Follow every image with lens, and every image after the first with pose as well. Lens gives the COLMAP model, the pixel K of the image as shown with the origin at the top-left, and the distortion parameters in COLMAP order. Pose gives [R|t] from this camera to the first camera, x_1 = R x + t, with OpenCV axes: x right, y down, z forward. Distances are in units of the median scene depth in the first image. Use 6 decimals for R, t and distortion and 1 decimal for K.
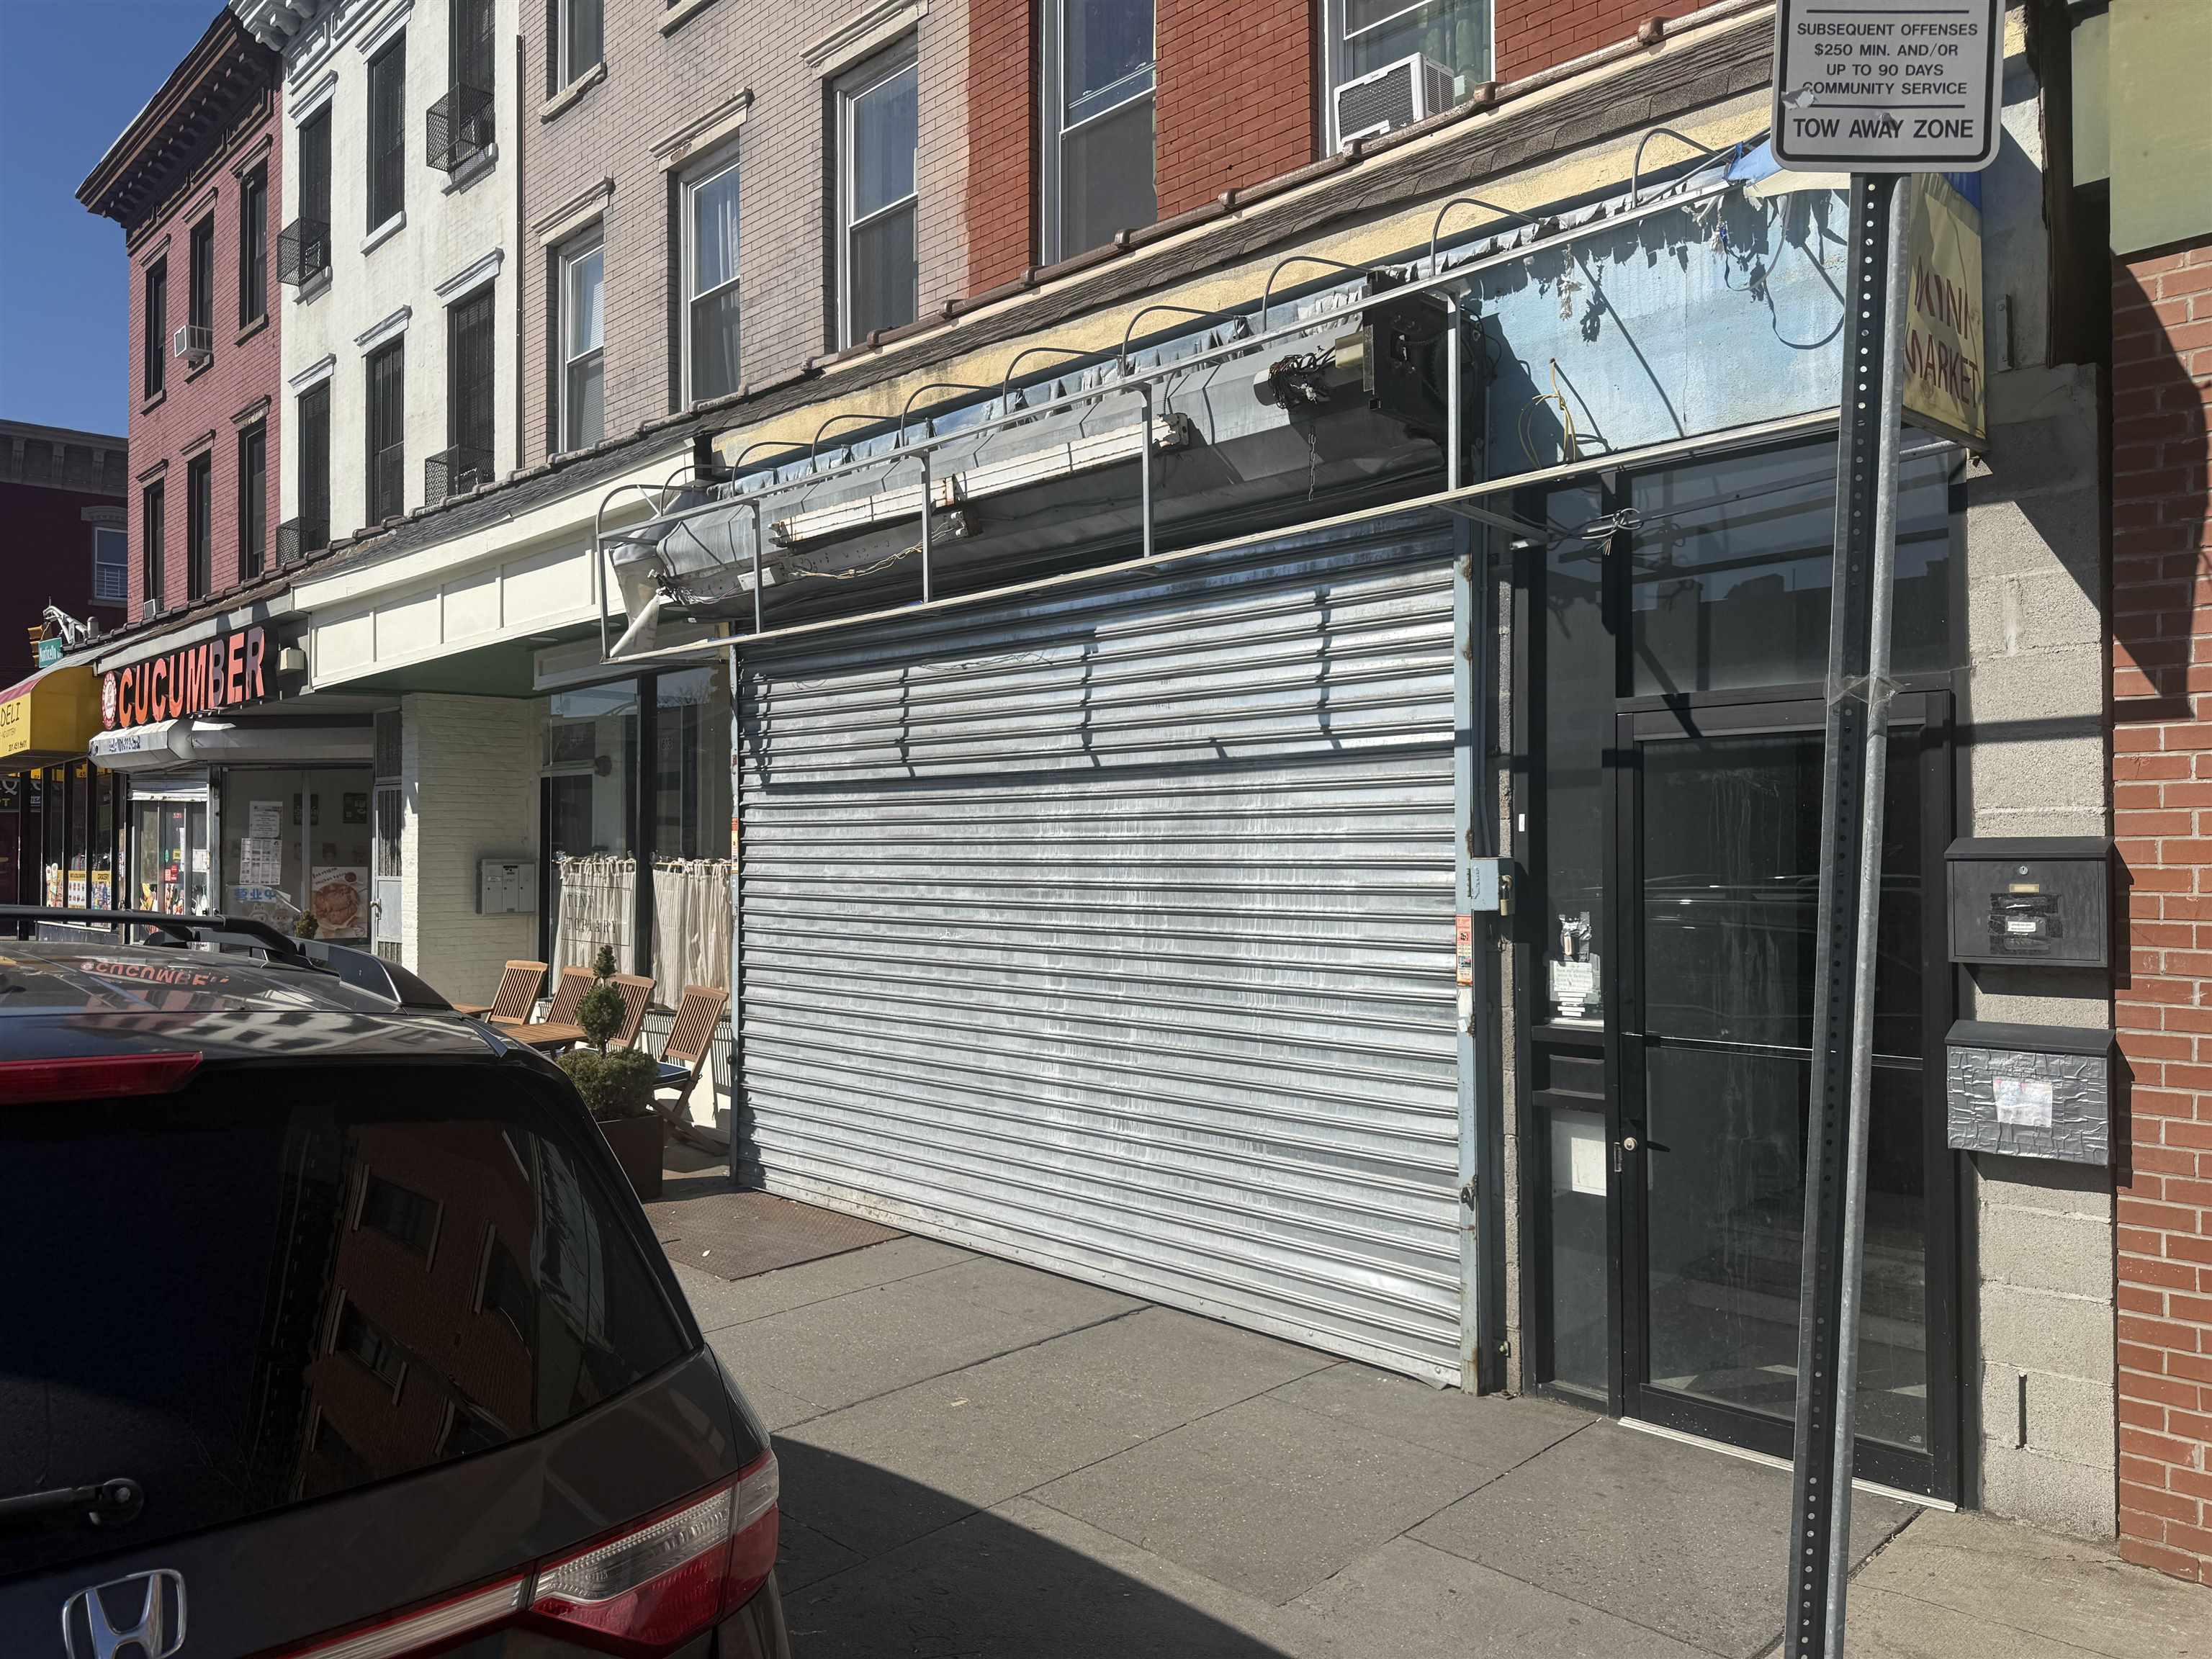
lens RADIAL K [[1536.4, 0, 1131.9], [0, 1536.4, 838.9], [0, 0, 1]] dist [0.044070, -0.067737]
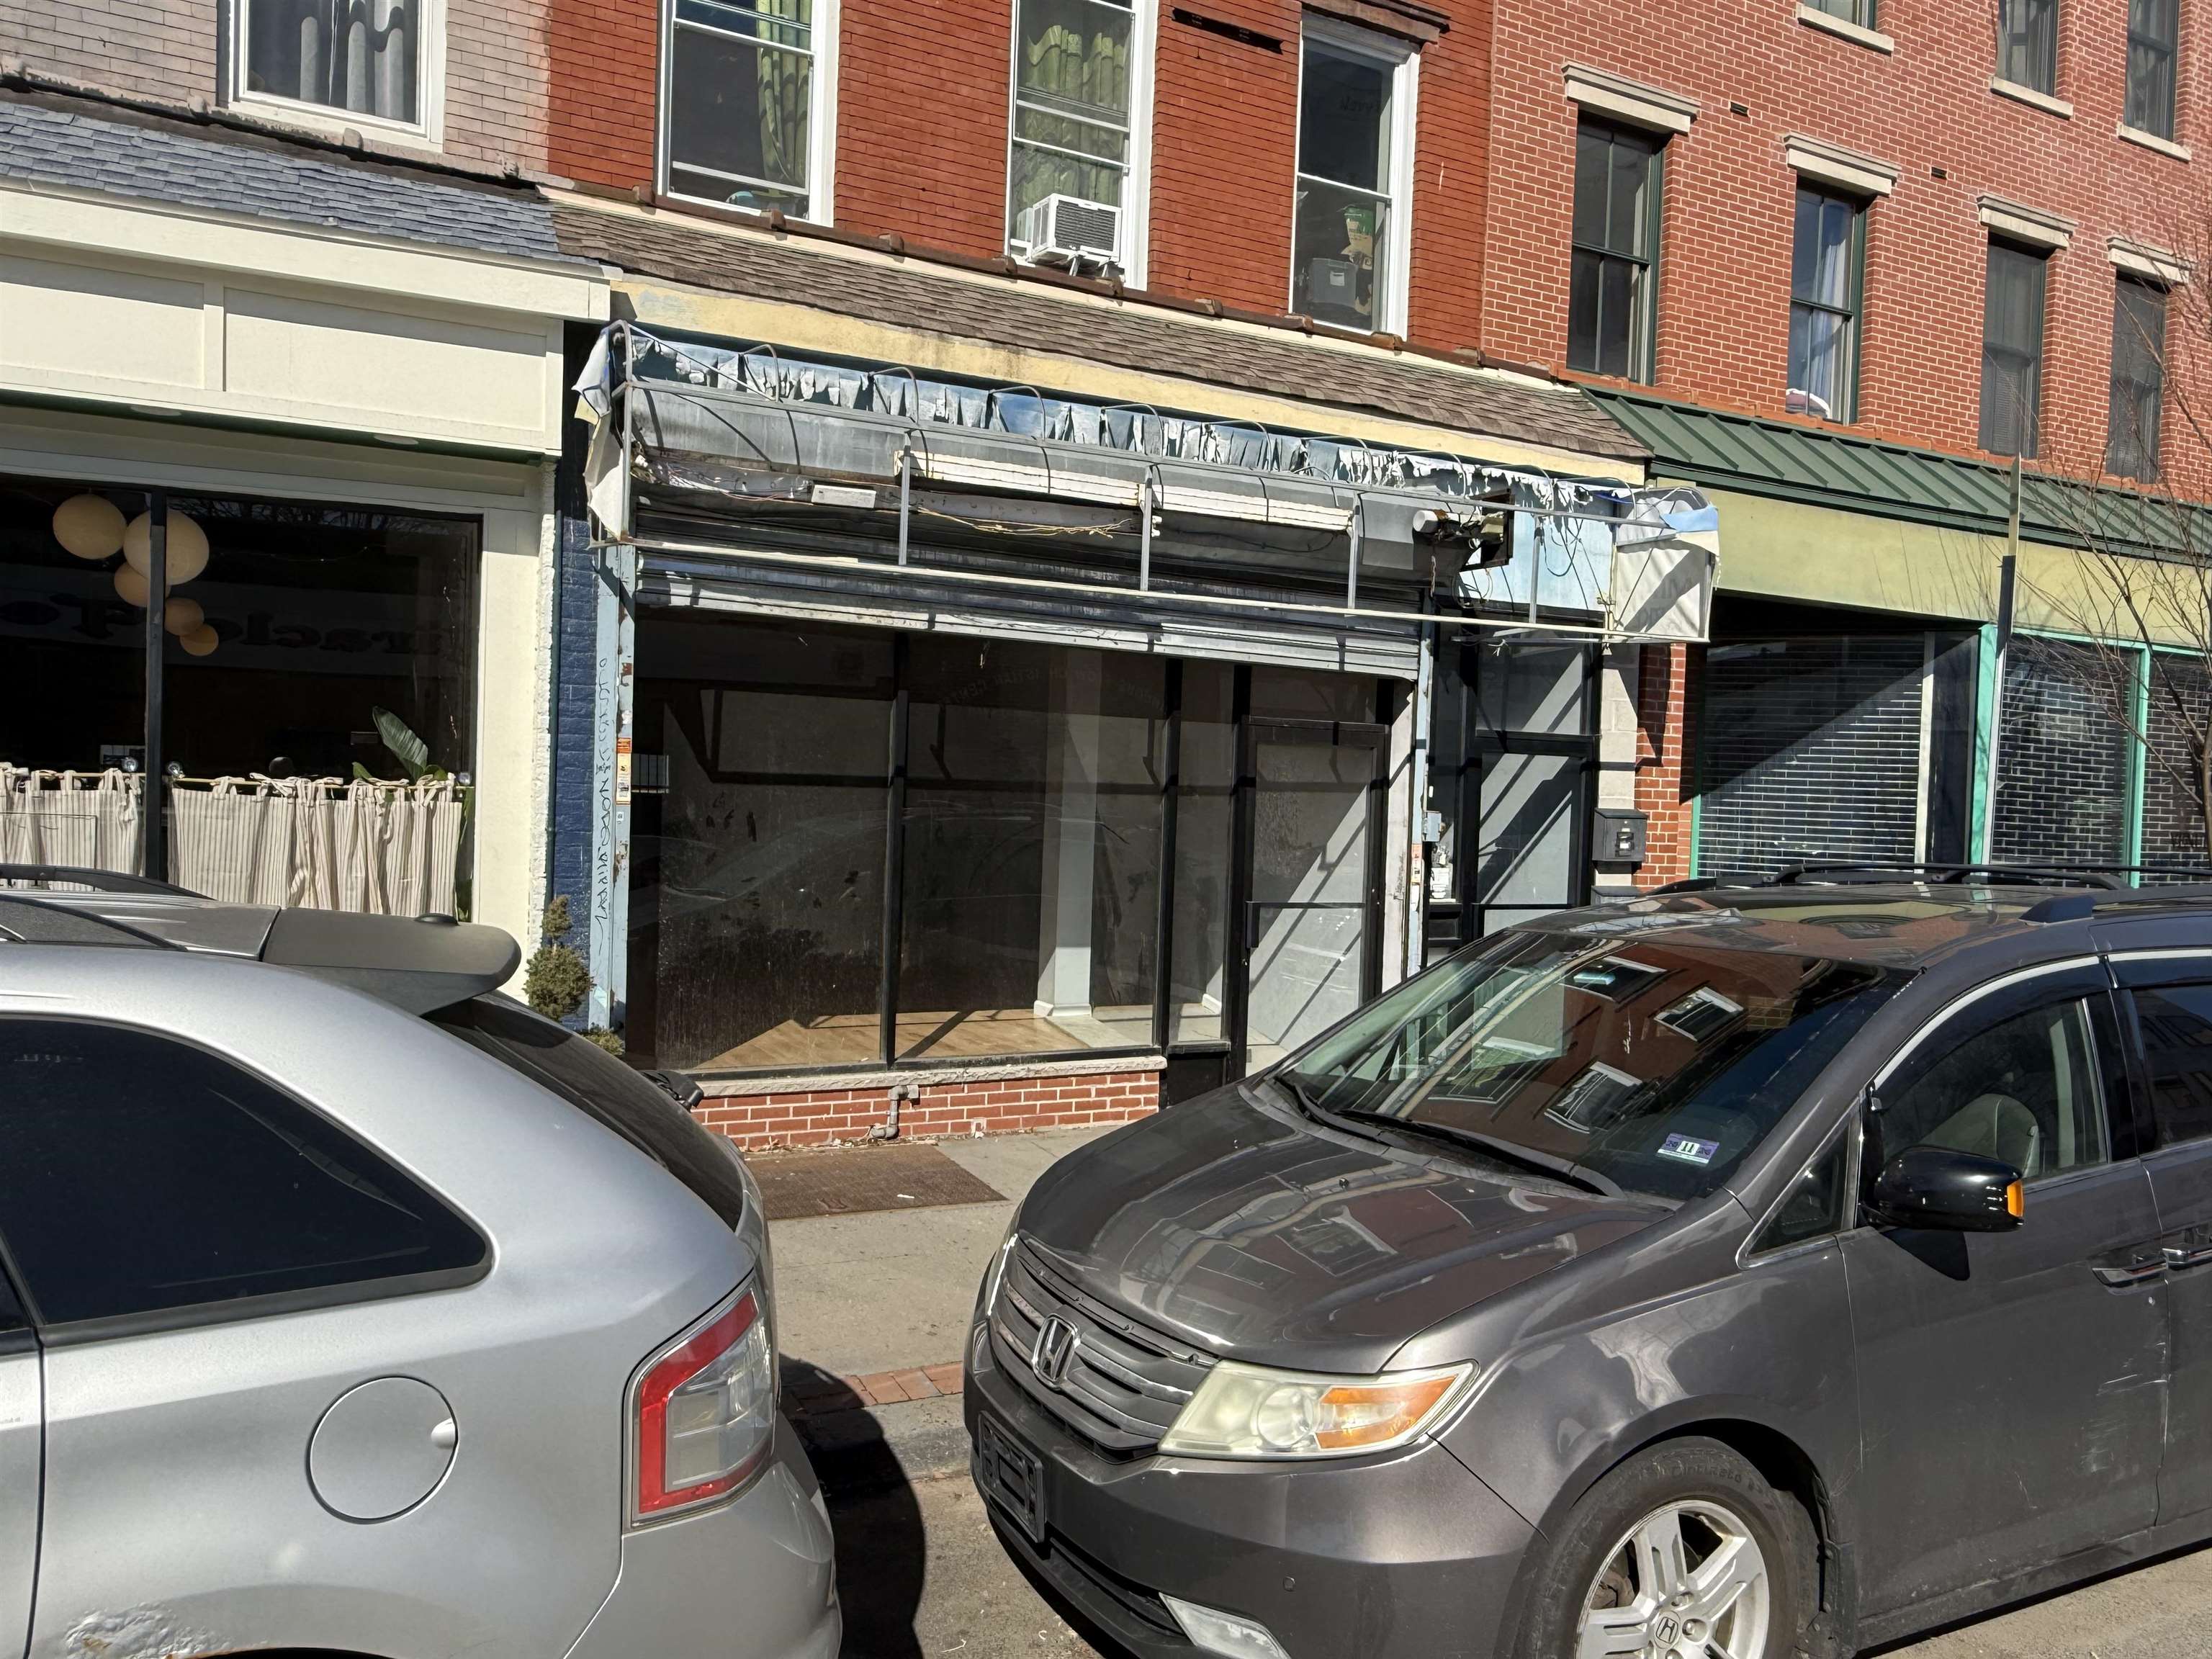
lens RADIAL K [[1532.4, 0, 1109.9], [0, 1532.4, 834.7], [0, 0, 1]] dist [-0.018217, 0.010122]
pose [[0.329596, -0.013079, 0.944031, -1.261861], [-0.045130, 0.998543, 0.029591, 0.002828], [-0.943043, -0.052357, 0.328526, 0.622816]]
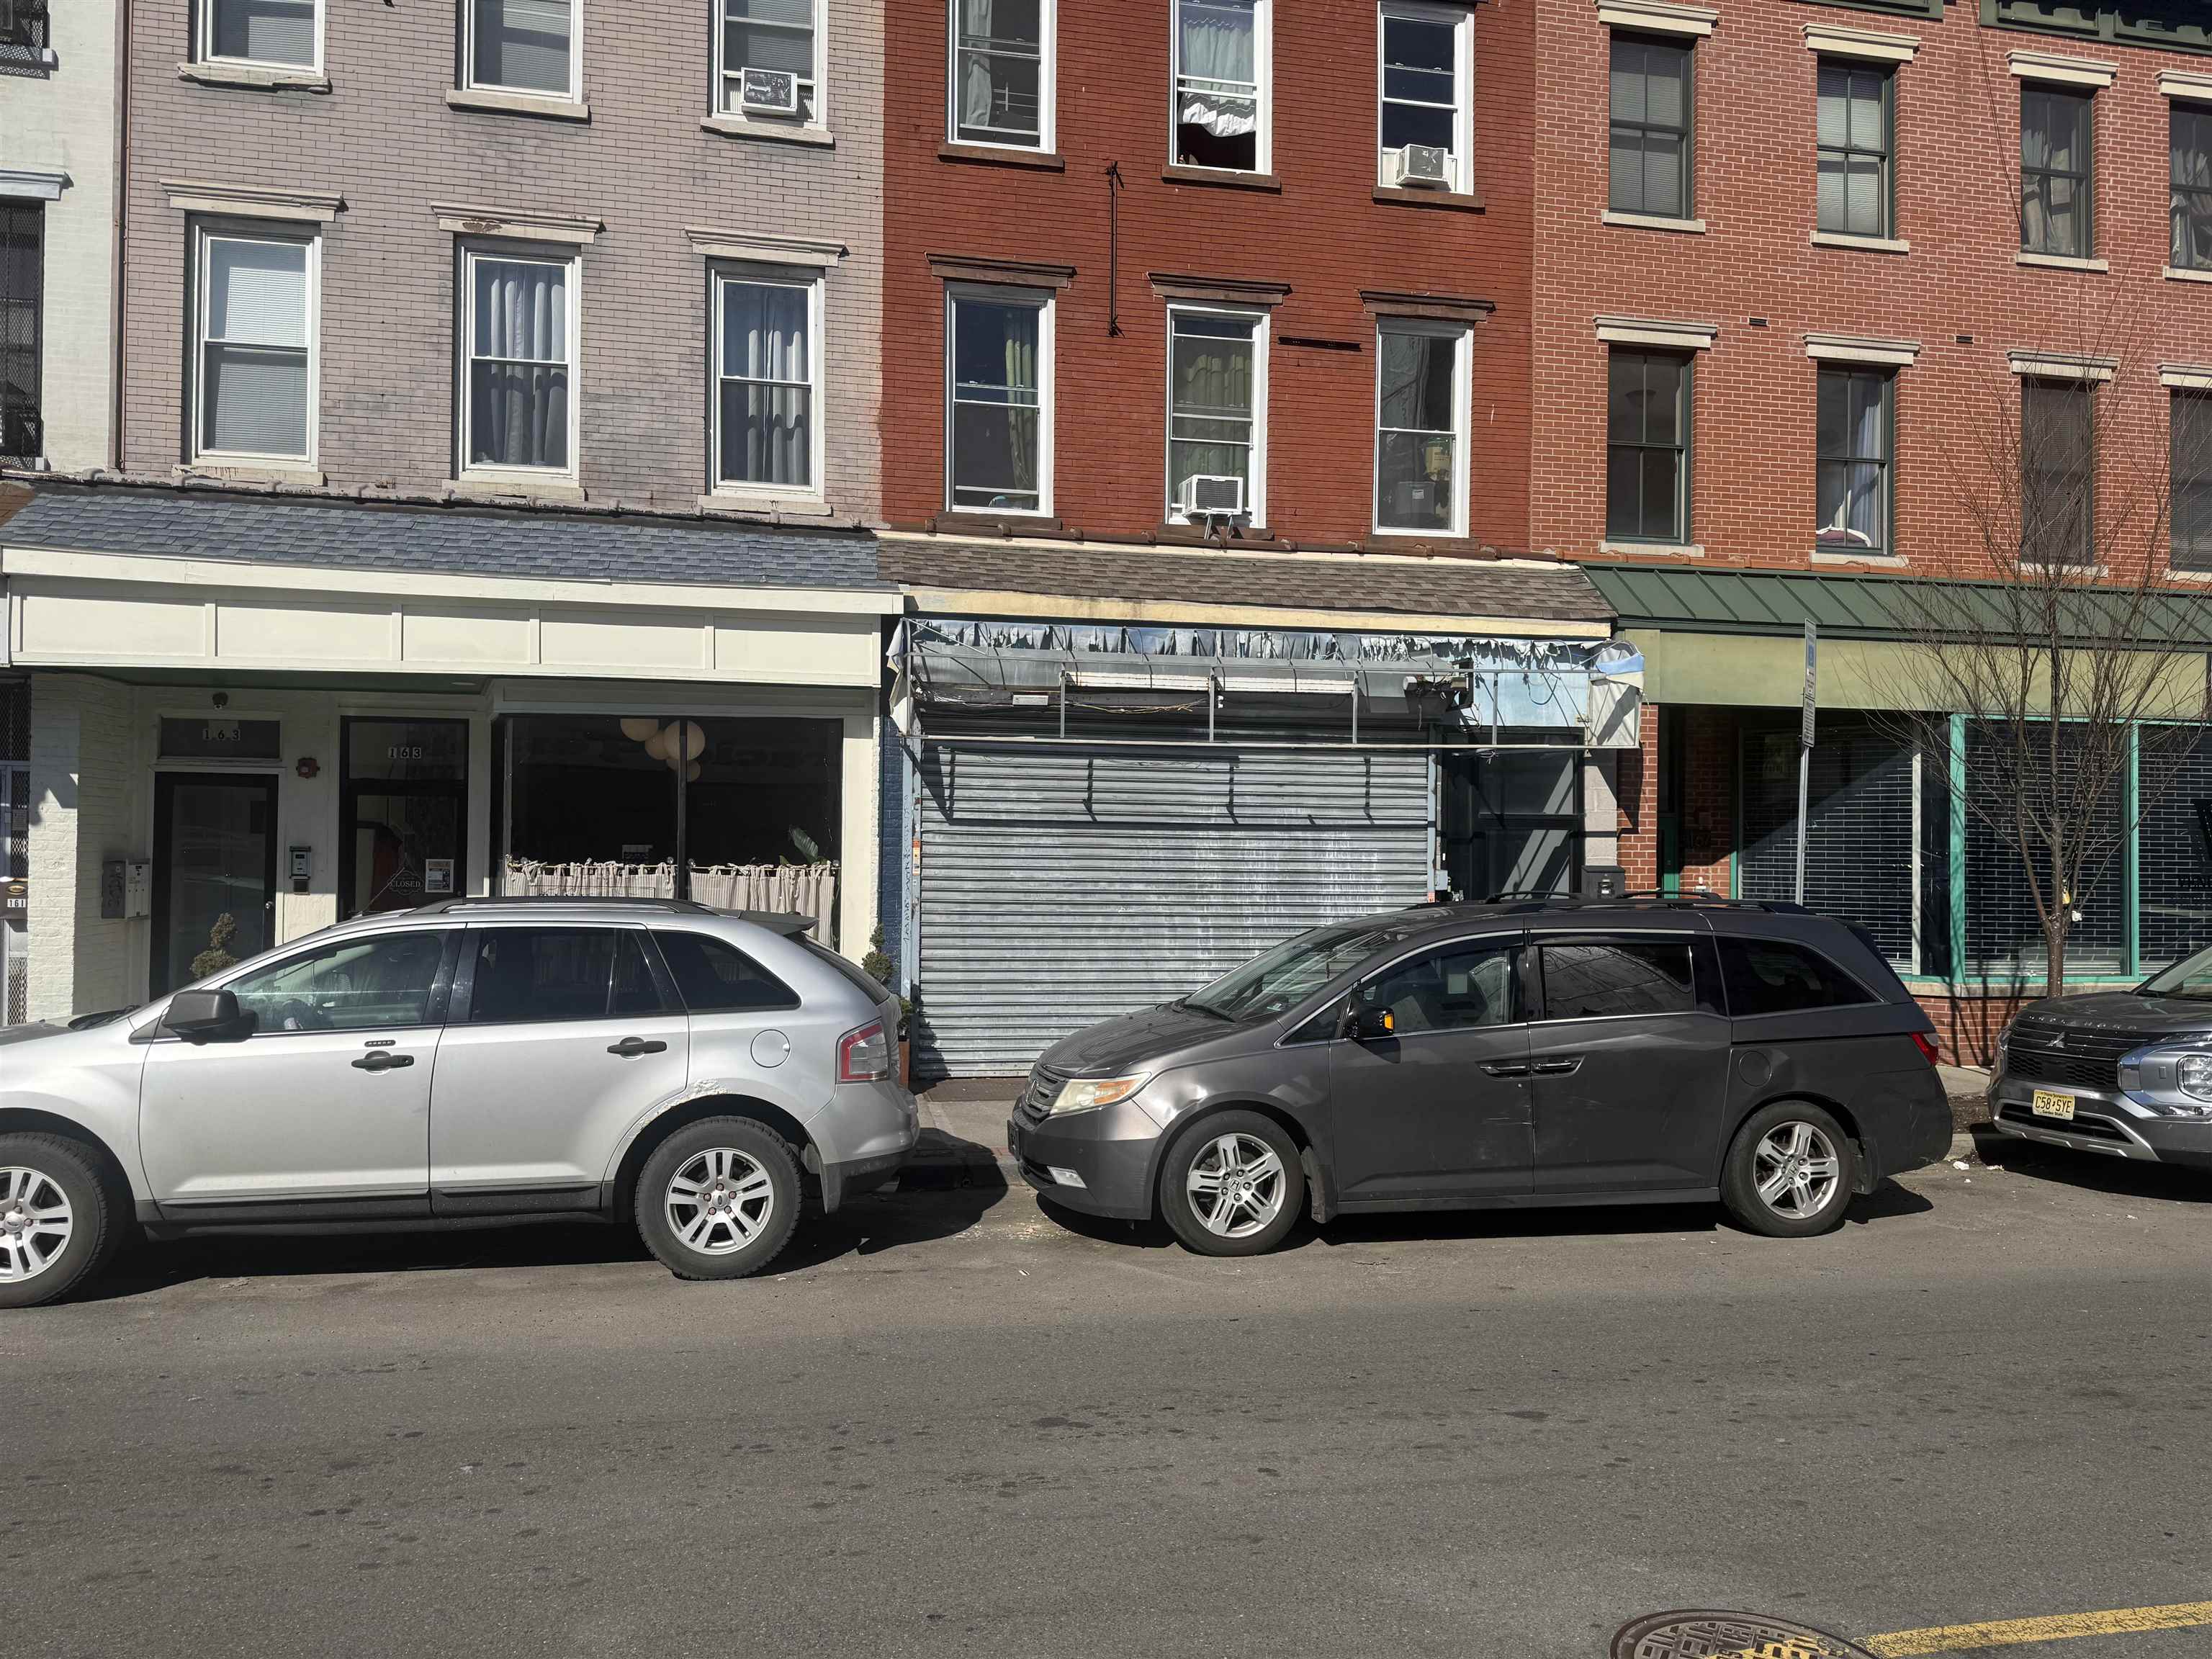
lens RADIAL K [[1528.9, 0, 1103.1], [0, 1528.9, 835.8], [0, 0, 1]] dist [0.086000, -0.153676]
pose [[0.564650, 0.019084, 0.825110, -1.843022], [-0.020221, 0.999752, -0.009286, -0.008754], [-0.825083, -0.011441, 0.564896, -0.007449]]
